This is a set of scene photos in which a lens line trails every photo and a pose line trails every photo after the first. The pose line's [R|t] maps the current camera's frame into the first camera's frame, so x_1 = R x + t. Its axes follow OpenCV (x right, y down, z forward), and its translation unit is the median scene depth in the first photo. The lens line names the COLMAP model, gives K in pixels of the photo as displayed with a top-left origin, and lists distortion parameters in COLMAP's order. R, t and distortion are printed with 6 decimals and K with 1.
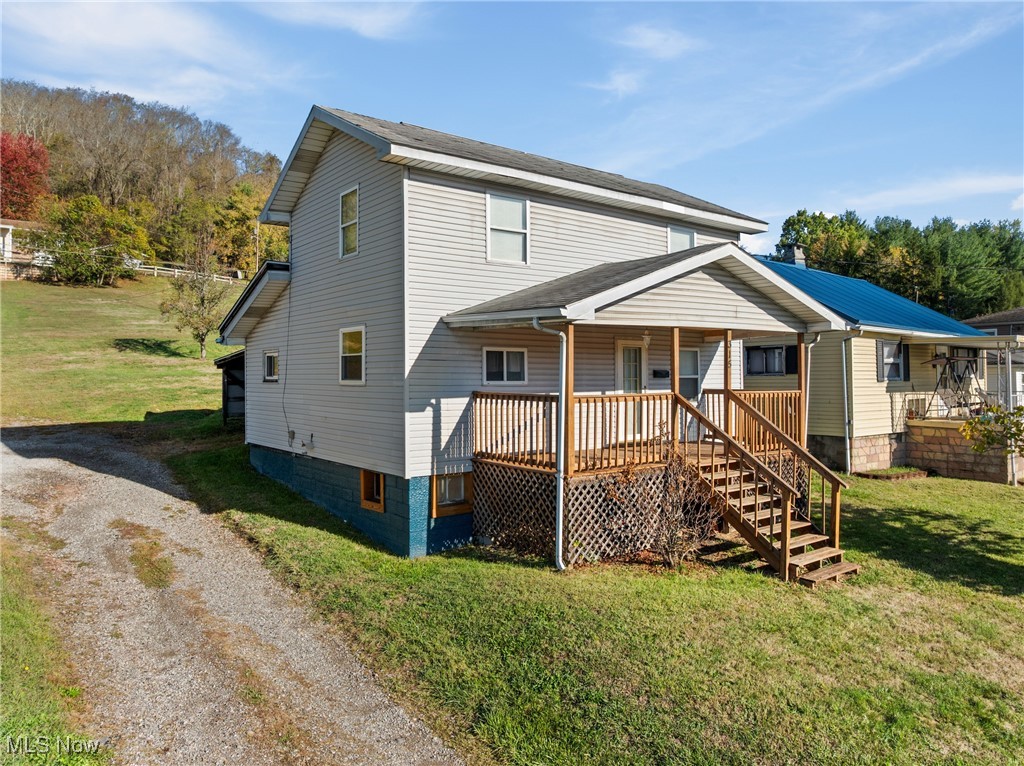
lens RADIAL K [[733.9, 0, 512.0], [0, 733.9, 383.0], [0, 0, 1]] dist [-0.046343, 0.000542]
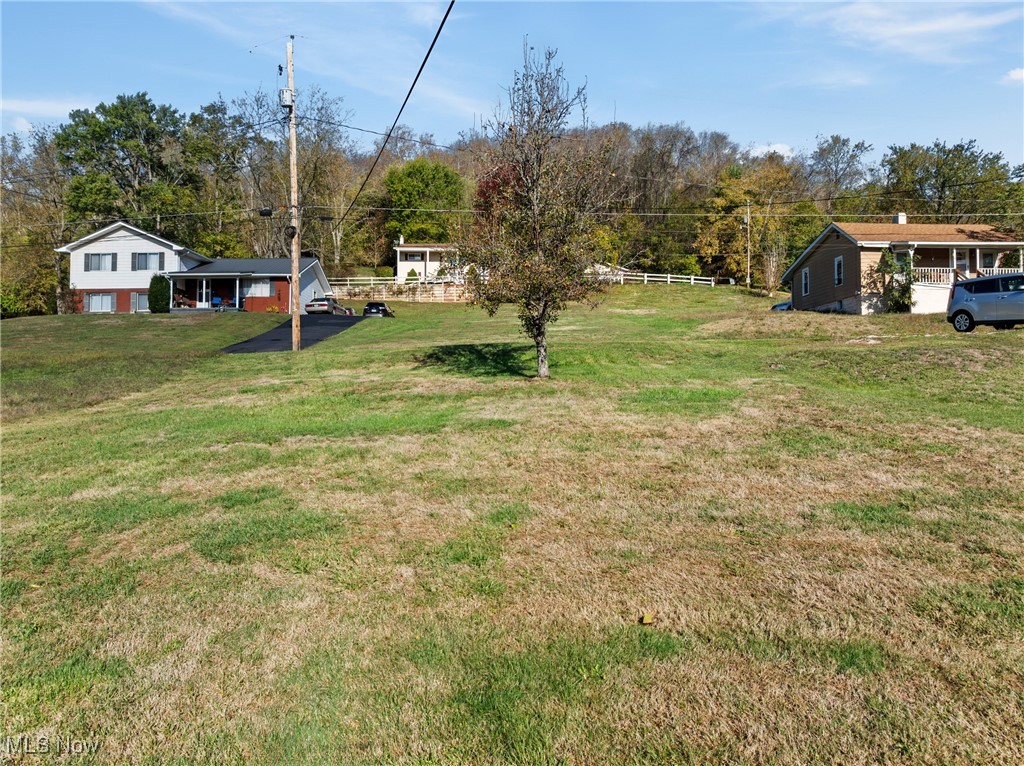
lens RADIAL K [[733.9, 0, 512.0], [0, 733.9, 383.0], [0, 0, 1]] dist [-0.046343, 0.000542]
pose [[0.781643, -0.019740, -0.623414, -0.562650], [-0.004433, 0.999298, -0.037200, -0.046154], [0.623711, 0.031841, 0.781007, 2.053752]]
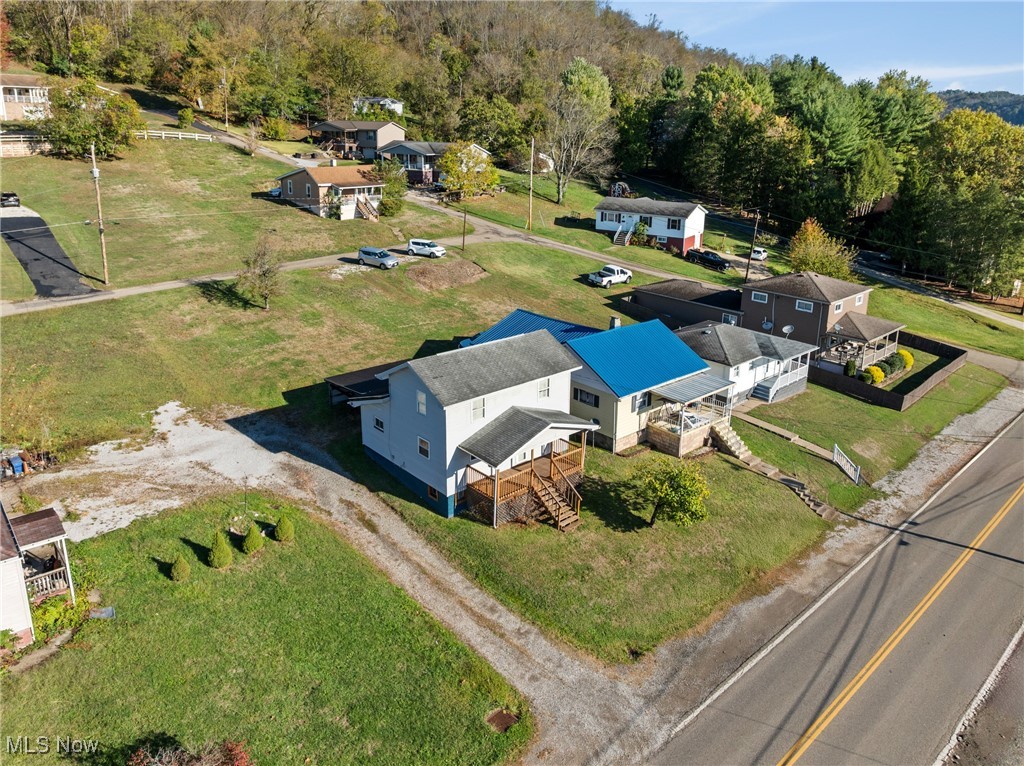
lens RADIAL K [[733.9, 0, 512.0], [0, 733.9, 383.0], [0, 0, 1]] dist [-0.046343, 0.000542]
pose [[0.995835, -0.001211, 0.091166, -0.144425], [-0.030128, 0.939372, 0.341575, -1.349396], [-0.086053, -0.342899, 0.935423, -1.736904]]
